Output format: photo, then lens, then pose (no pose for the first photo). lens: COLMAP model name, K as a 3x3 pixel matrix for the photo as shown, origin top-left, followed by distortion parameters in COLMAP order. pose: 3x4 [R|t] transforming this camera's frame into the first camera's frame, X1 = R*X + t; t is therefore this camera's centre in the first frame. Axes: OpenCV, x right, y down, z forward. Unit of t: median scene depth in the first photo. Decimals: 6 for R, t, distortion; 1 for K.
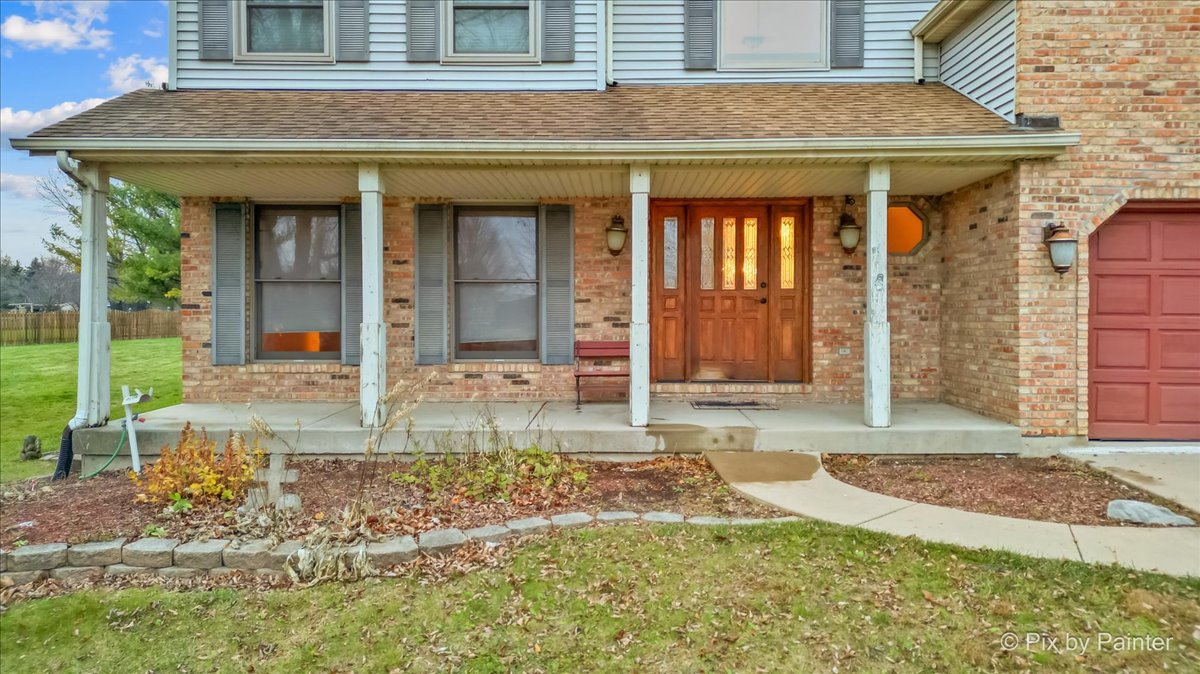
lens RADIAL K [[833.6, 0, 600.9], [0, 833.6, 321.6], [0, 0, 1]] dist [0.065502, -0.072759]
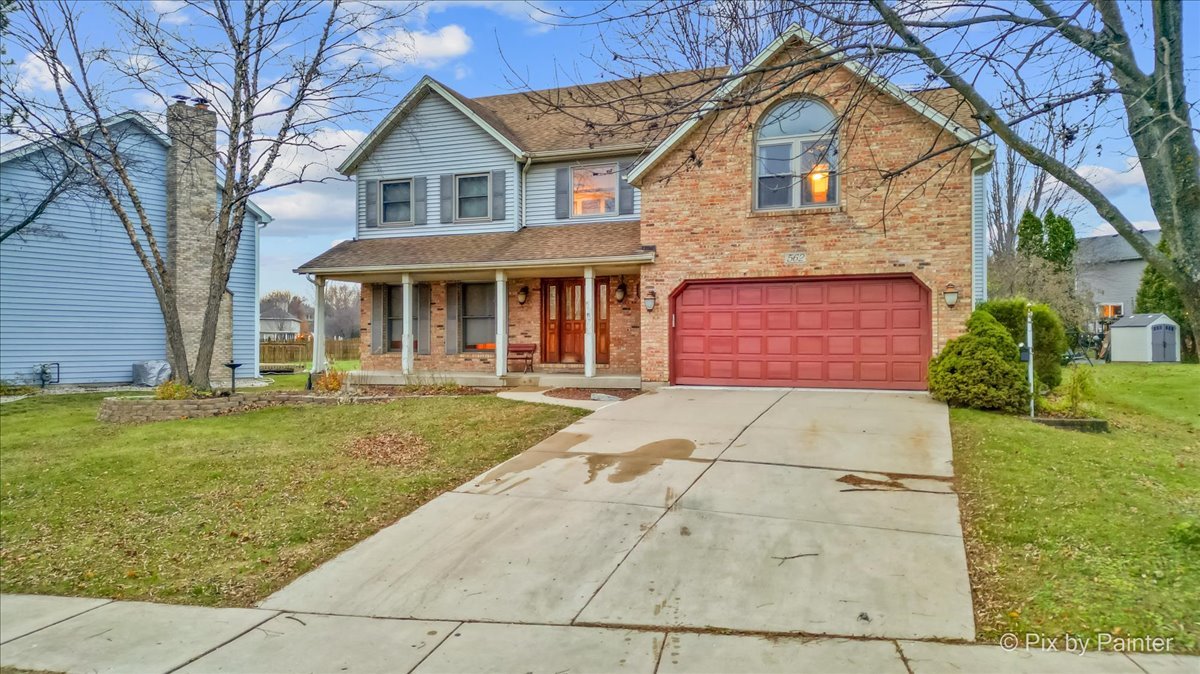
lens RADIAL K [[845.8, 0, 600.0], [0, 845.8, 337.0], [0, 0, 1]] dist [0.077596, -0.083838]
pose [[0.933844, -0.003516, -0.357662, 1.061297], [-0.002847, 0.999847, -0.017263, 0.045917], [0.357668, 0.017139, 0.933691, -1.069106]]
